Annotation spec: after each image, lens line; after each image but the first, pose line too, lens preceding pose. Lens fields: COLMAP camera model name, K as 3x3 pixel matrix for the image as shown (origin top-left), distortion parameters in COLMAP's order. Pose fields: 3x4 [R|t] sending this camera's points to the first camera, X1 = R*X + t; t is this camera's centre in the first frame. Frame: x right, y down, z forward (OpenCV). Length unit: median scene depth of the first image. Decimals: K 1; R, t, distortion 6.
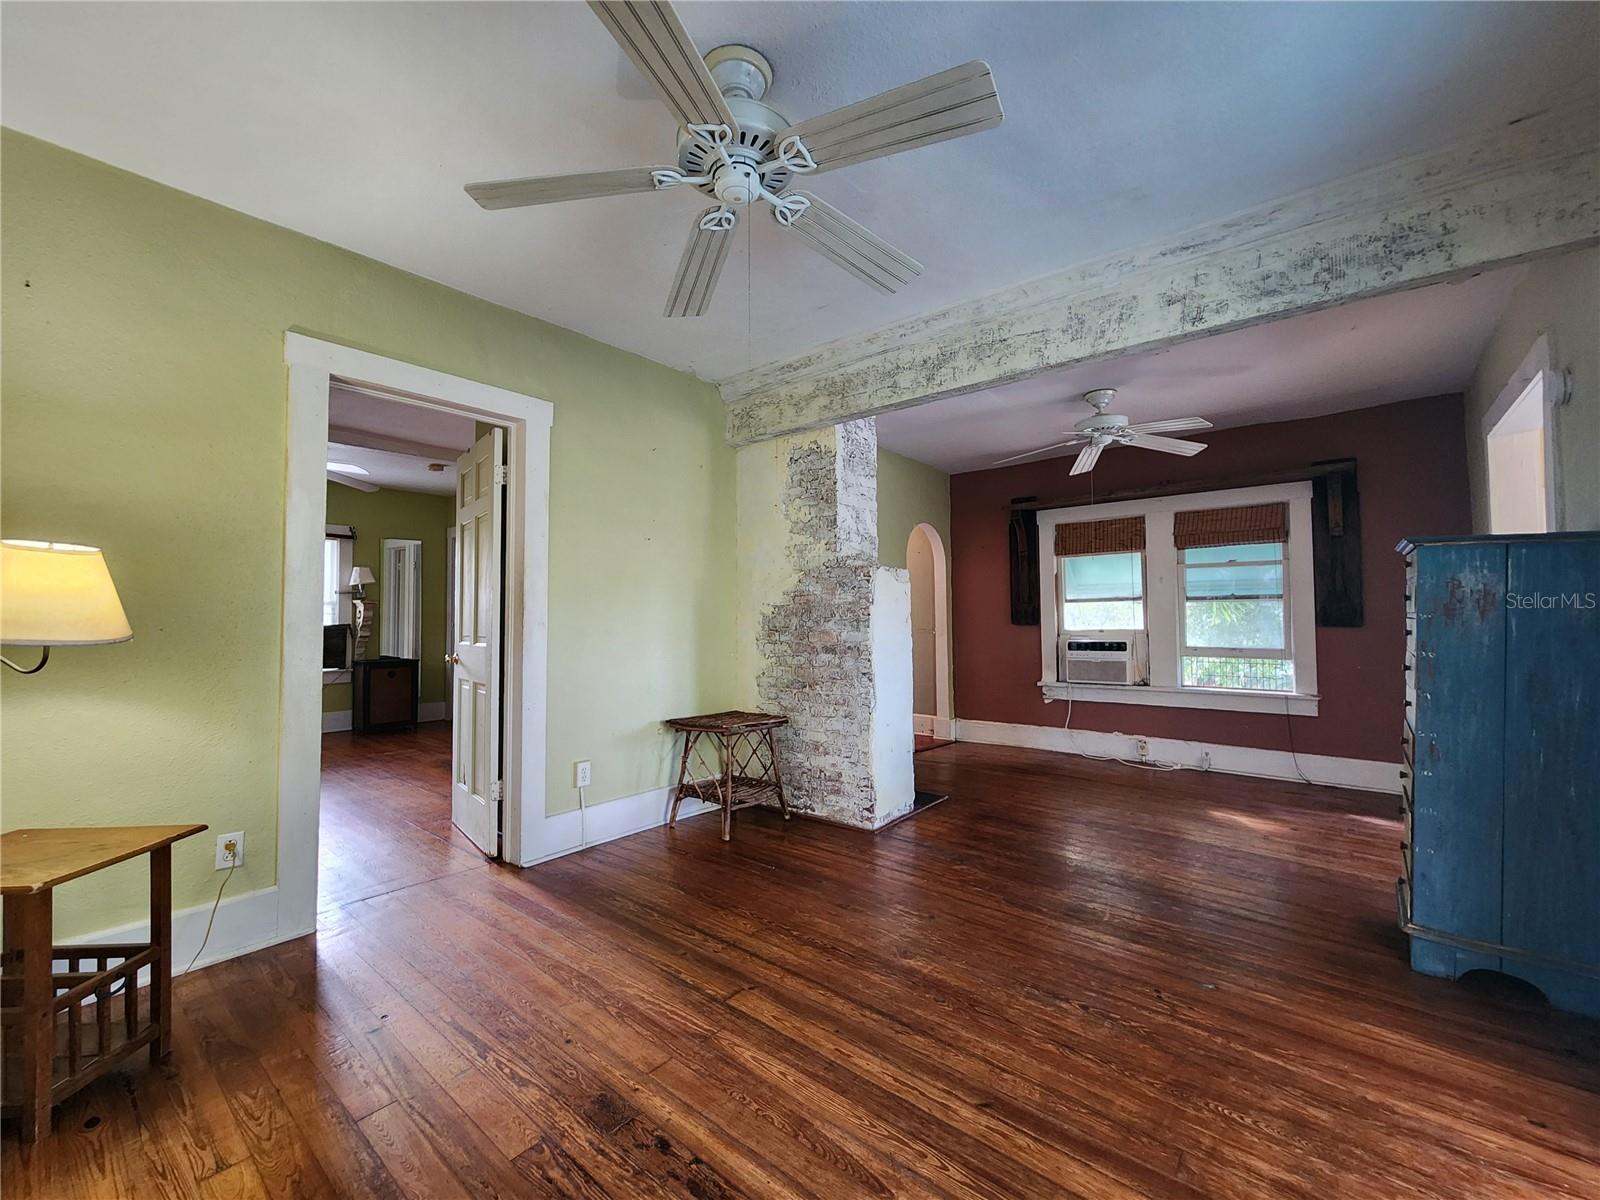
lens RADIAL K [[653.8, 0, 793.2], [0, 653.8, 598.3], [0, 0, 1]] dist [-0.003420, -0.000342]
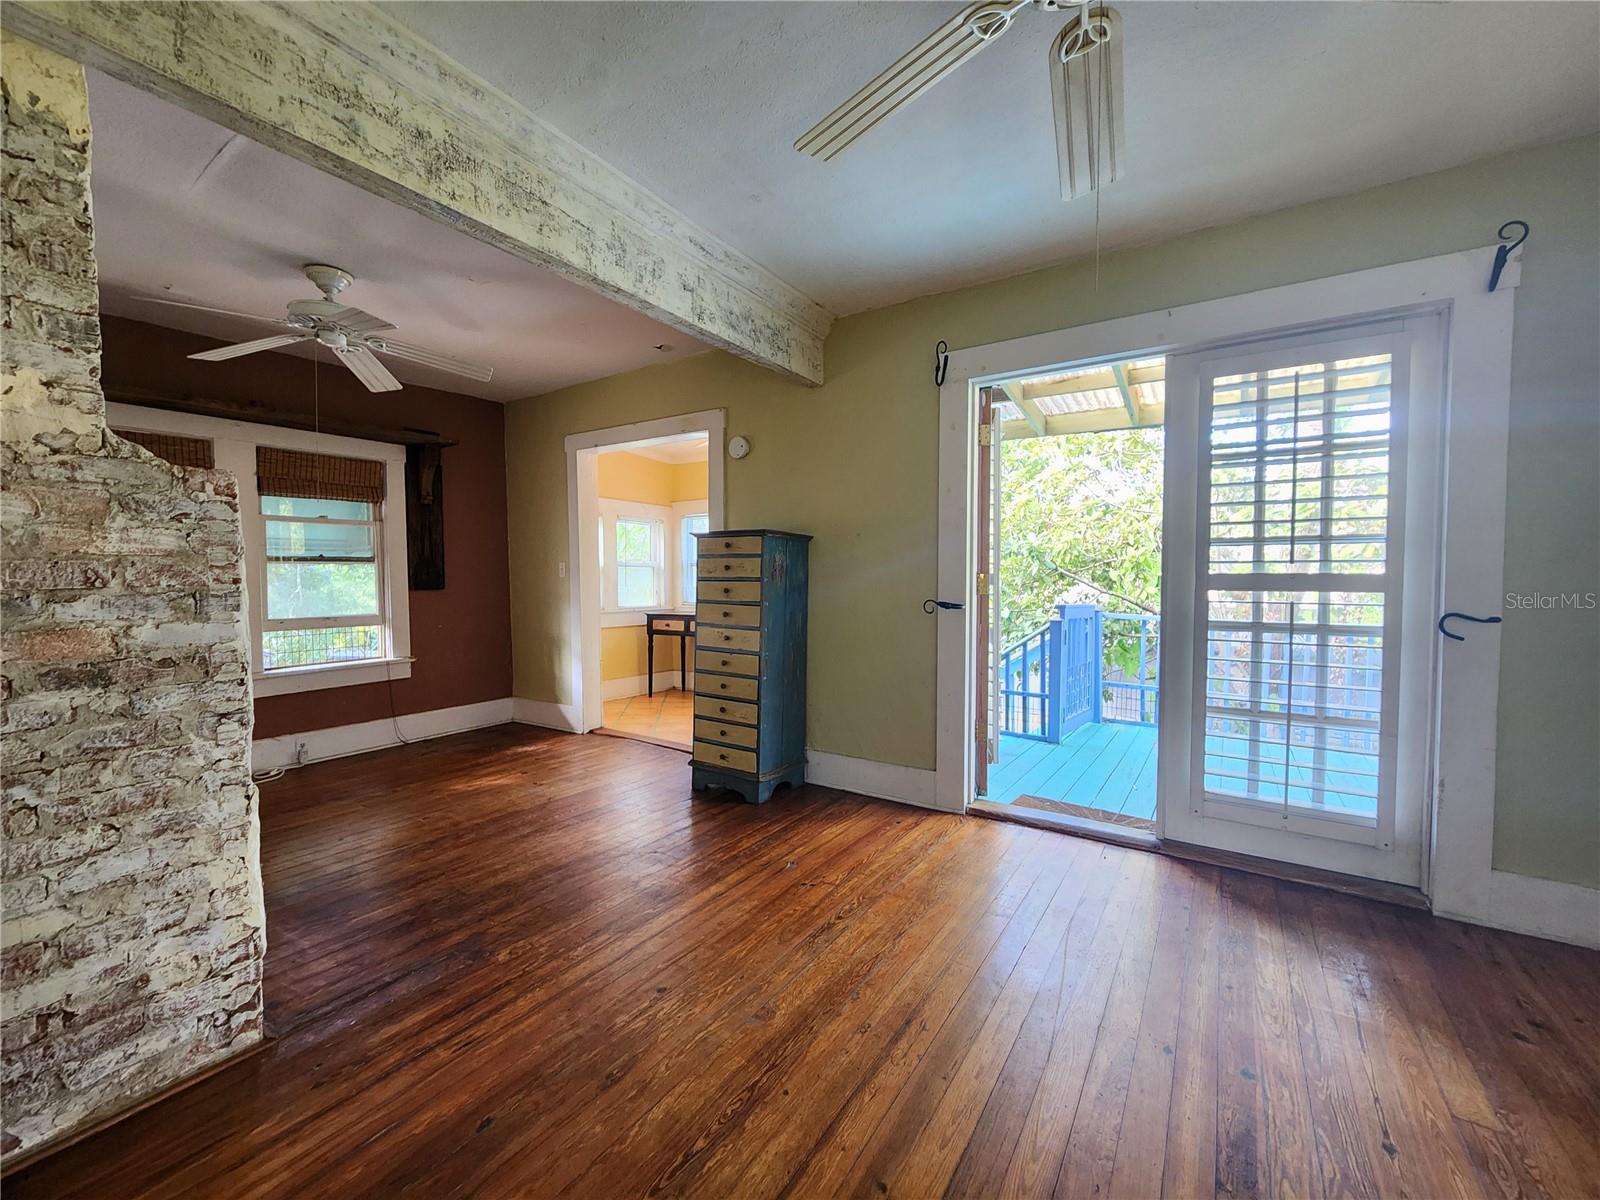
lens RADIAL K [[653.8, 0, 794.8], [0, 653.8, 597.8], [0, 0, 1]] dist [-0.003420, -0.000342]
pose [[-0.119587, -0.030953, 0.992341, -0.364017], [-0.024514, 0.999301, 0.028216, 0.013942], [-0.992521, -0.020952, -0.120262, 0.656392]]
